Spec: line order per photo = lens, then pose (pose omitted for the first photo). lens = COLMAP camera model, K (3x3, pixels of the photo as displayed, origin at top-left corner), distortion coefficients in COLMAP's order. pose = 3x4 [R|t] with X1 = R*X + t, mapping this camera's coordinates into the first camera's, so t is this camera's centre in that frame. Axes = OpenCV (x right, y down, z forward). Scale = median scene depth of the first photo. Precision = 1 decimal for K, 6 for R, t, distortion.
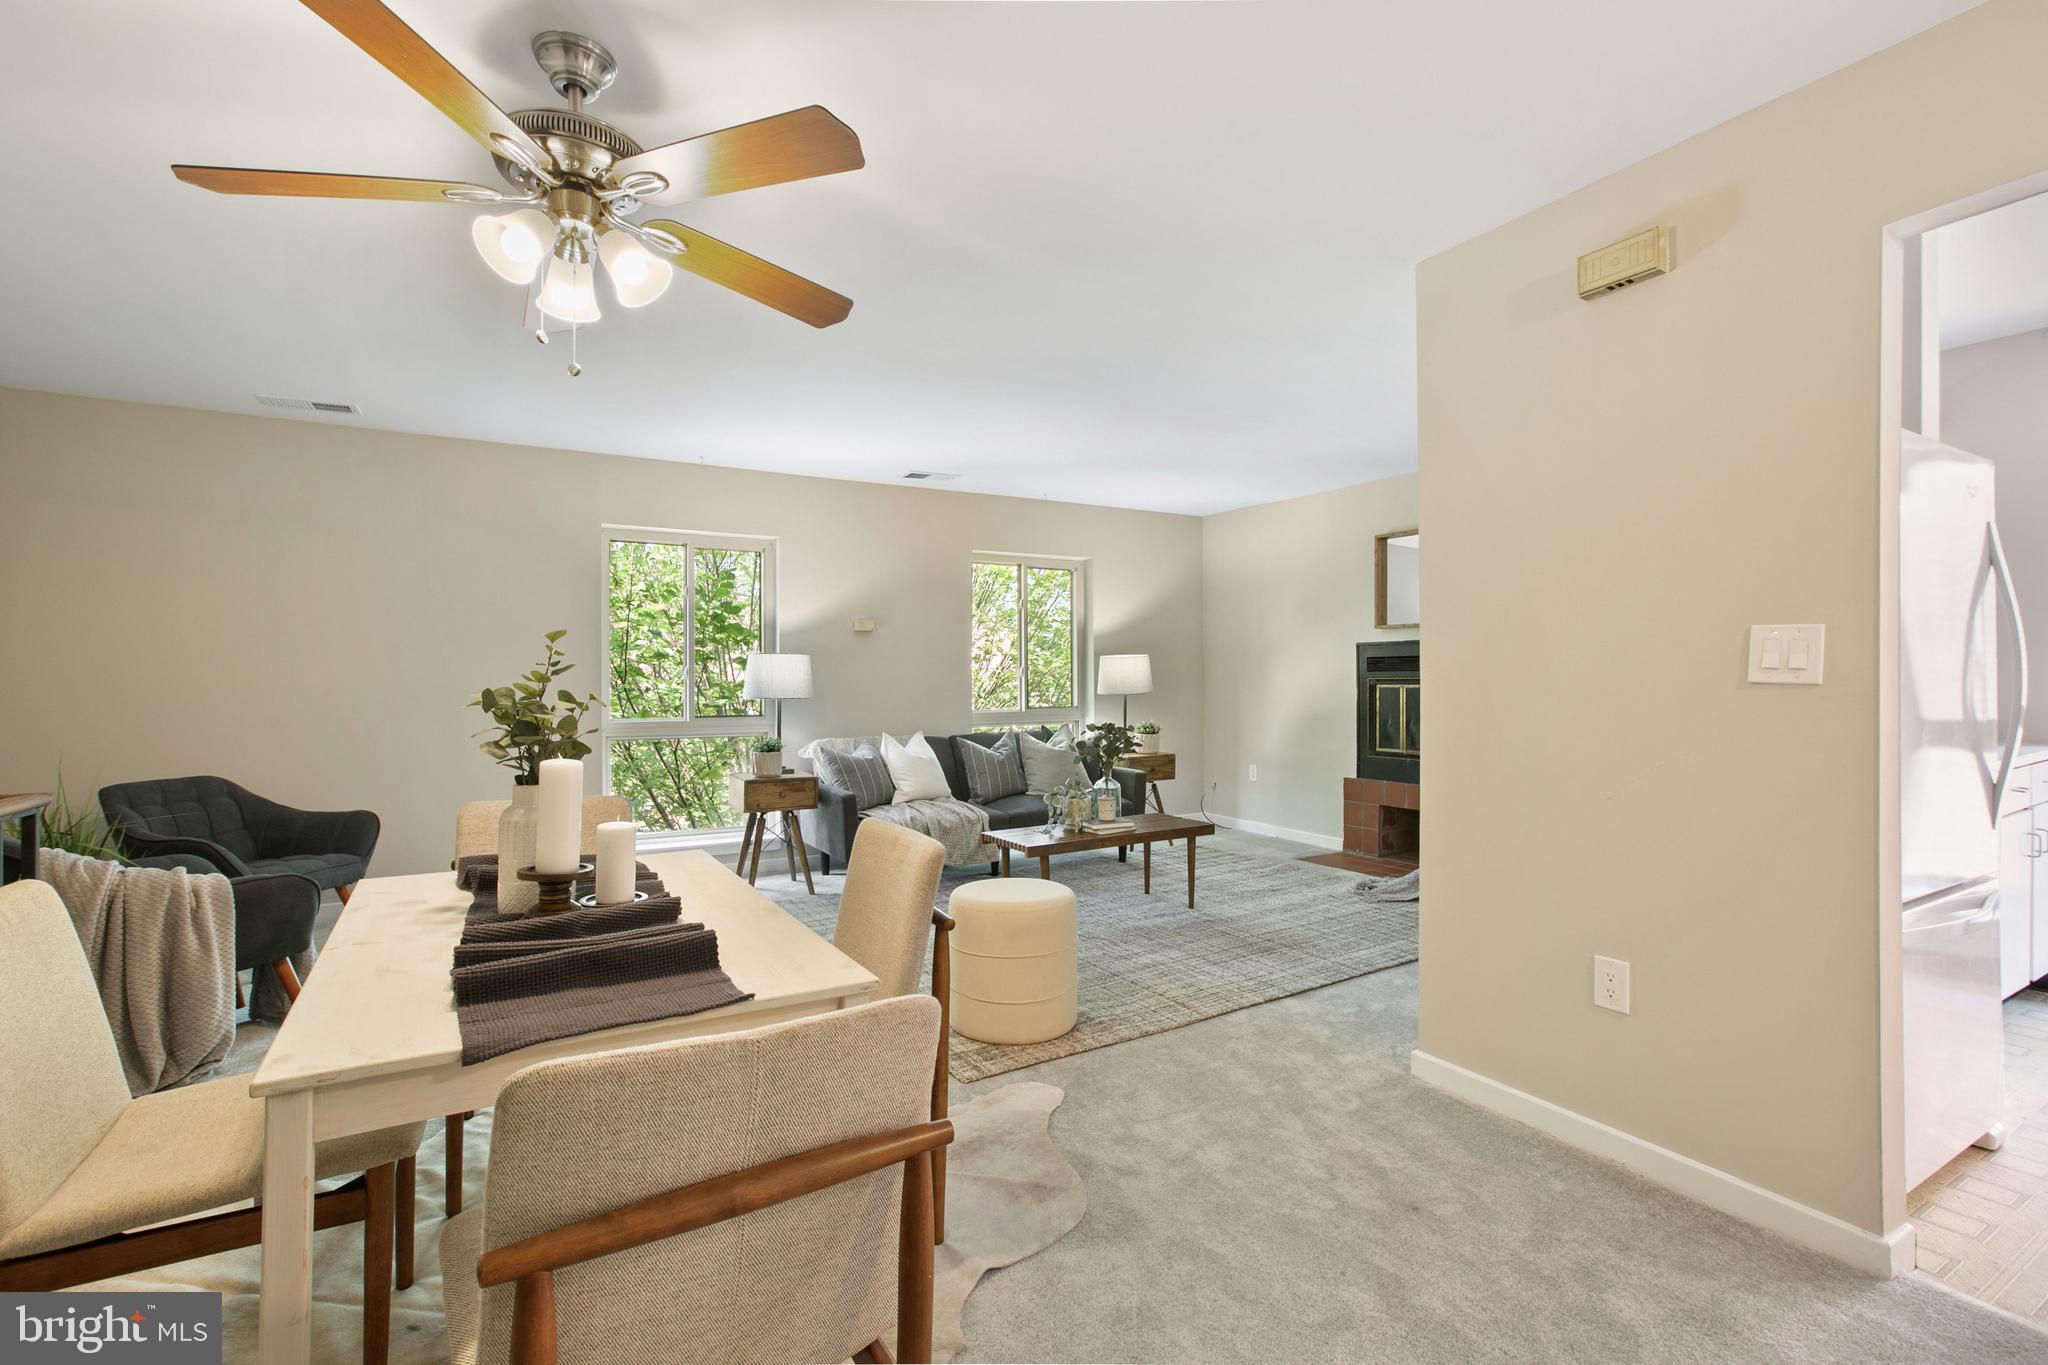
lens RADIAL K [[913.3, 0, 1020.2], [0, 913.3, 680.7], [0, 0, 1]] dist [-0.017152, 0.013432]
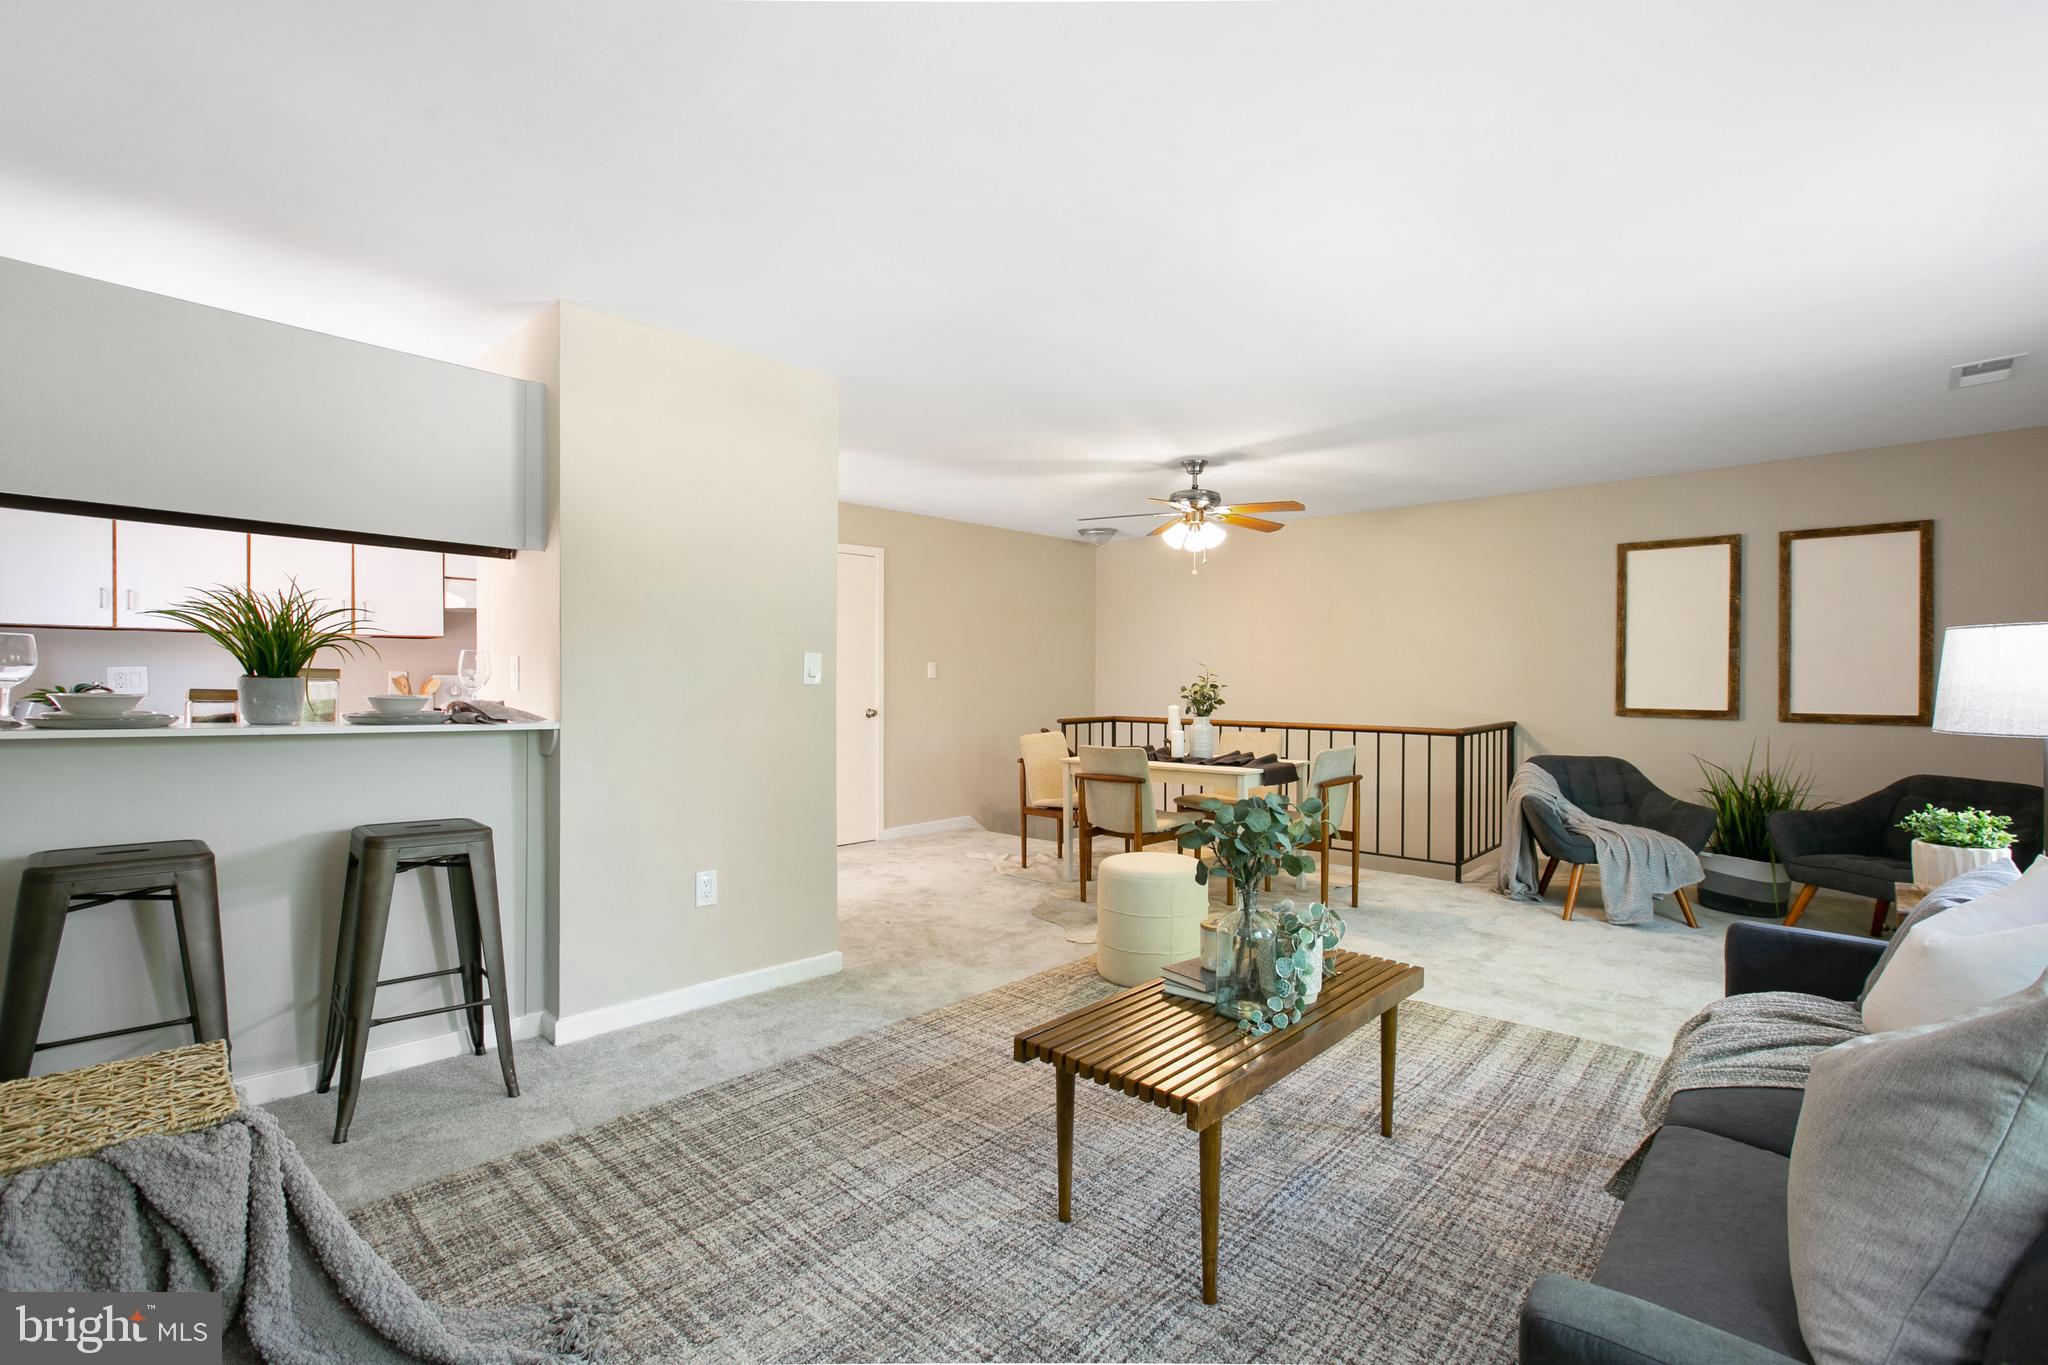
lens RADIAL K [[913.3, 0, 1020.2], [0, 913.3, 680.7], [0, 0, 1]] dist [-0.017152, 0.013432]
pose [[-0.959301, -0.000057, -0.282385, 0.281507], [-0.001566, 0.999986, 0.005118, -0.005307], [0.282381, 0.005352, -0.959287, 1.201179]]
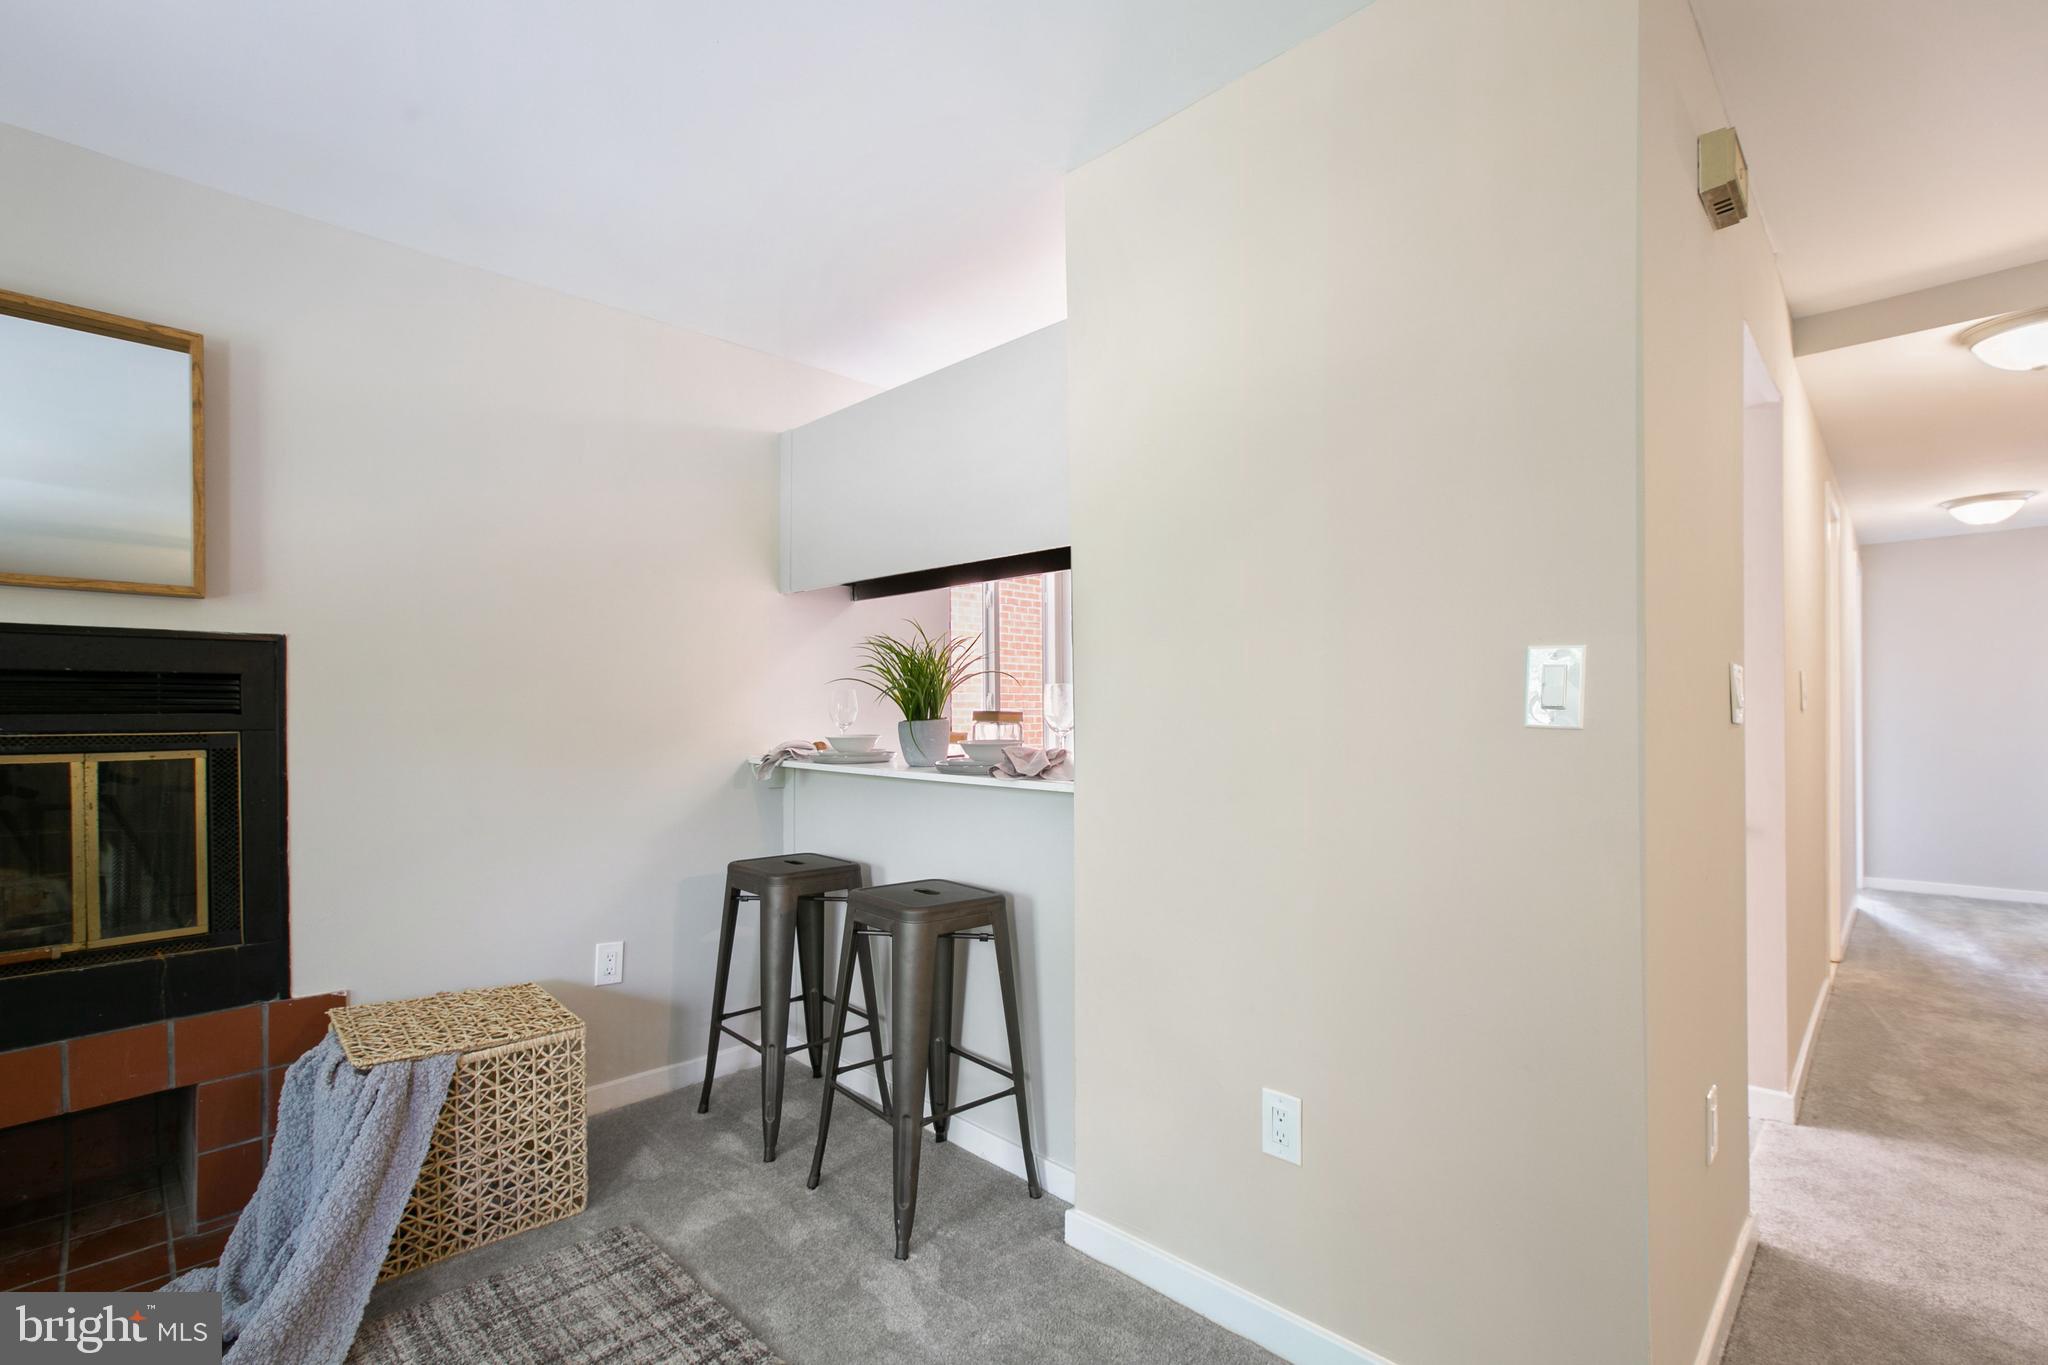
lens RADIAL K [[919.8, 0, 1021.6], [0, 919.8, 717.6], [0, 0, 1]] dist [-0.003298, 0.000044]
pose [[-0.261237, 0.002235, 0.965272, 0.006738], [0.010418, 0.999946, 0.000504, -0.004756], [-0.965219, 0.010187, -0.261246, 0.667827]]
